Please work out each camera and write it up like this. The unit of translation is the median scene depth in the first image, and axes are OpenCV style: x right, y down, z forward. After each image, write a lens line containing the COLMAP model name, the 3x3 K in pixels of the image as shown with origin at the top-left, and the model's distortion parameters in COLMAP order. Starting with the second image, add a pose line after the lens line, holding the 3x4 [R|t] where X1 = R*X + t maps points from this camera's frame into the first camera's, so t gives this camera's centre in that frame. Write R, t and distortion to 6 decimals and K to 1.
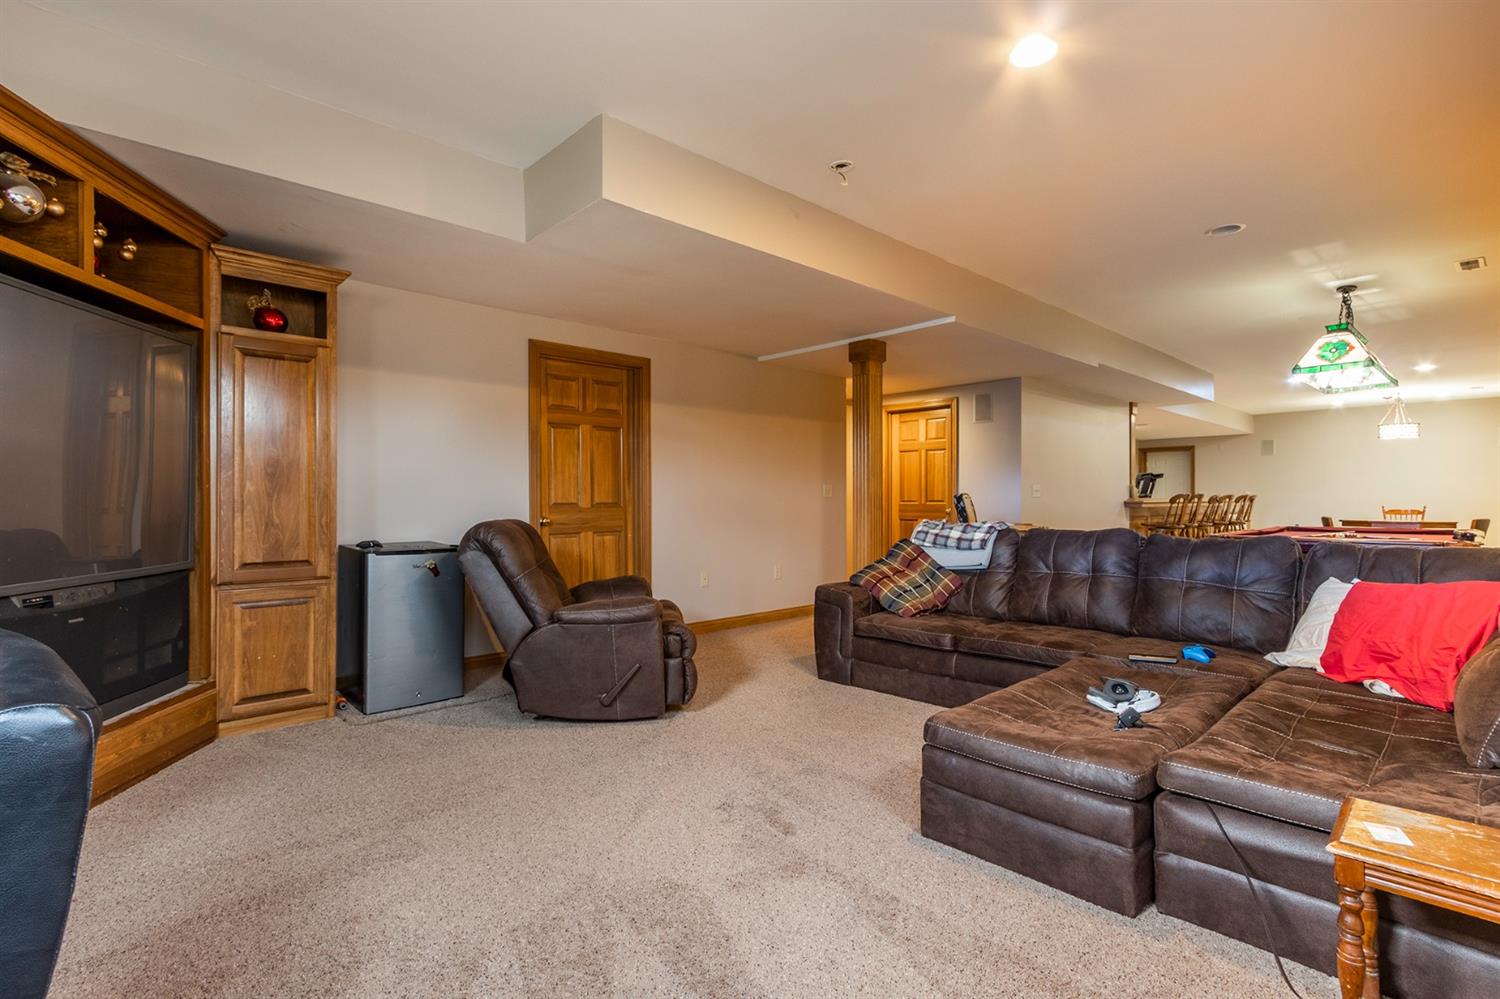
lens RADIAL K [[693.4, 0, 744.0], [0, 693.4, 501.7], [0, 0, 1]] dist [0.007450, -0.004680]
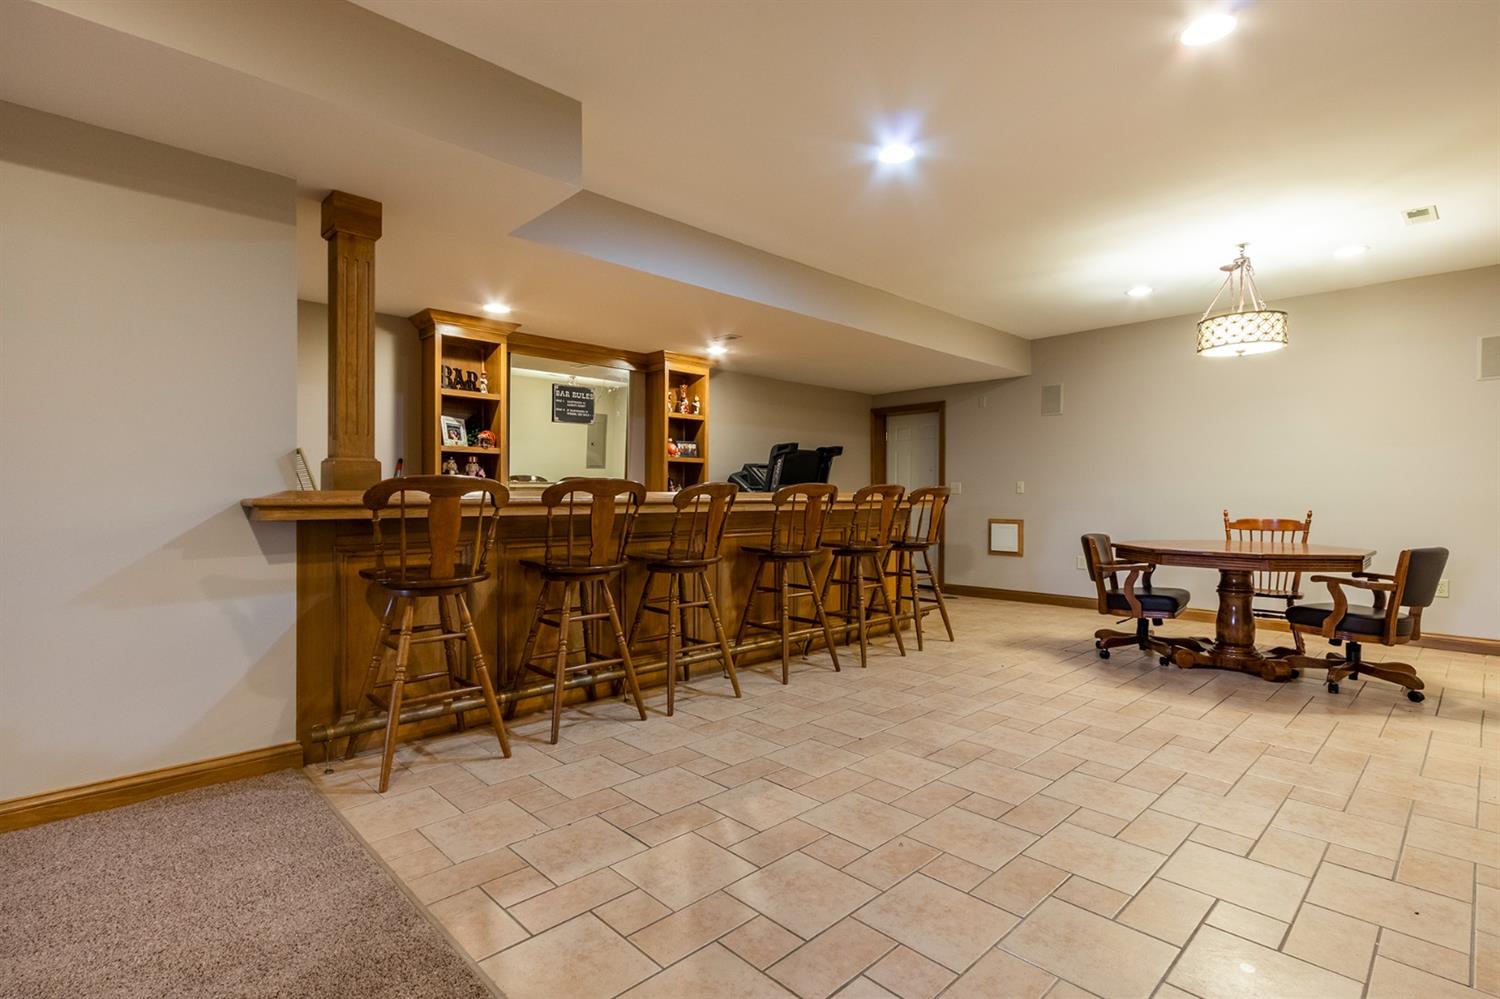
lens RADIAL K [[693.4, 0, 756.6], [0, 693.4, 500.0], [0, 0, 1]] dist [0.007450, -0.004680]
pose [[0.999430, 0.004795, 0.033430, 0.594492], [-0.004948, 0.999978, 0.004497, -0.001972], [-0.033408, -0.004660, 0.999431, 0.550520]]
